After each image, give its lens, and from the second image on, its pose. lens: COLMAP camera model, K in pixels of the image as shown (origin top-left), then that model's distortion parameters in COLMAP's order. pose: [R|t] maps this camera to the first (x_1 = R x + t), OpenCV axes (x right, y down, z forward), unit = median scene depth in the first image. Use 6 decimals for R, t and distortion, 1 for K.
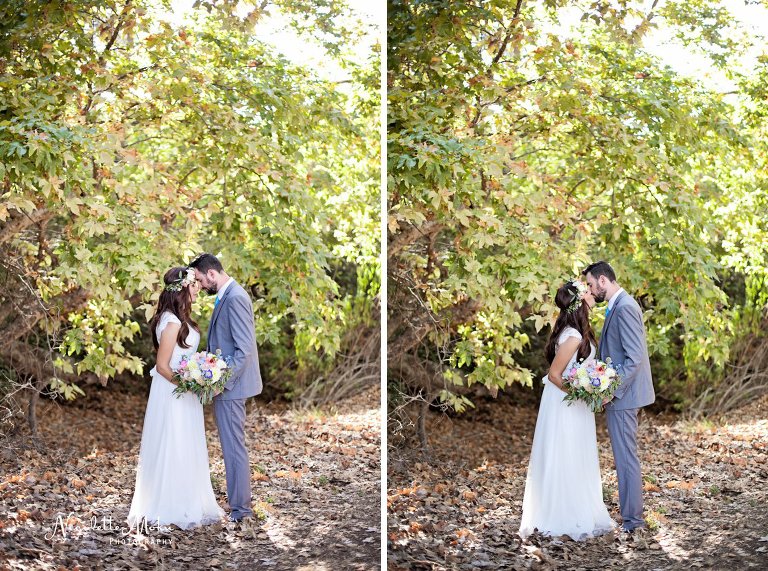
lens RADIAL K [[1140.4, 0, 382.6], [0, 1140.4, 283.1], [0, 0, 1]] dist [0.000974, 0.000000]
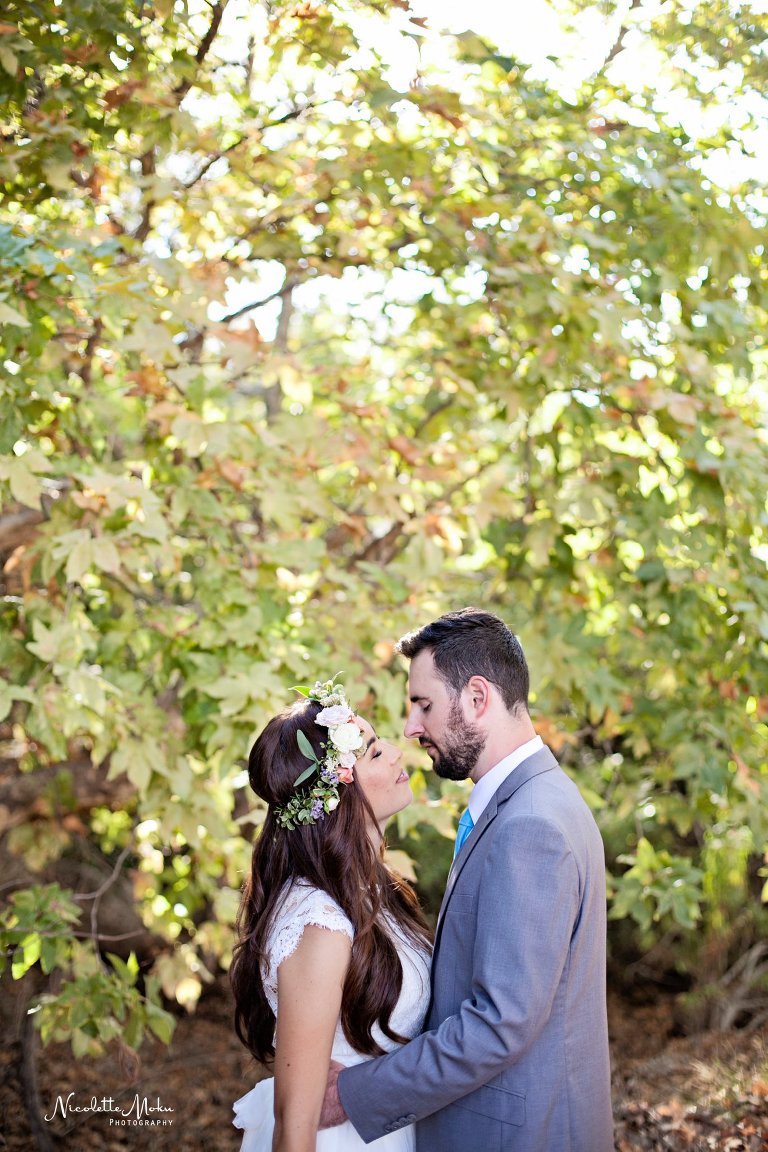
lens RADIAL K [[1581.8, 0, 380.8], [0, 1581.8, 573.9], [0, 0, 1]] dist [-0.096248, 0.000000]
pose [[0.971824, -0.016295, -0.235145, -0.072727], [-0.002070, 0.996979, -0.077647, -0.009662], [0.235700, 0.075946, 0.968854, 0.548885]]
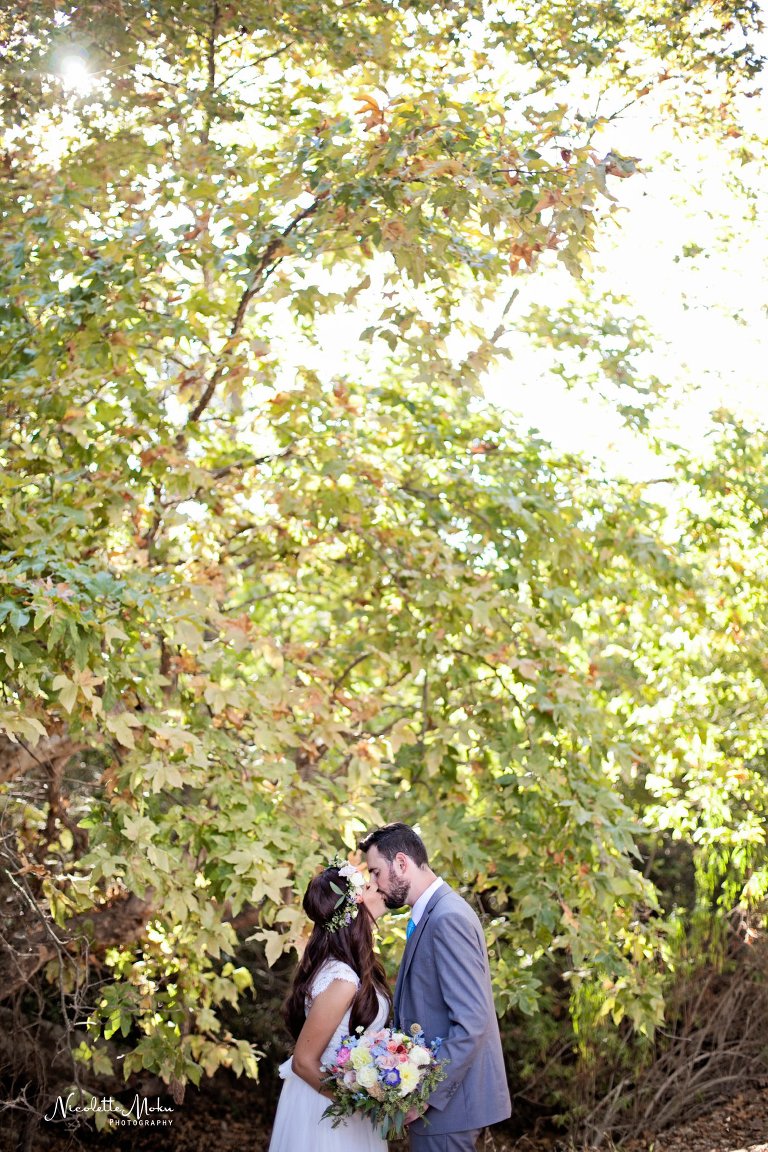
lens RADIAL K [[1755.0, 0, 386.5], [0, 1755.0, 572.8], [0, 0, 1]] dist [-0.178815, 0.000000]
pose [[0.986231, -0.031146, -0.162414, -0.030718], [0.002802, 0.985110, -0.171903, -0.004177], [0.165350, 0.169081, 0.971633, 0.256071]]
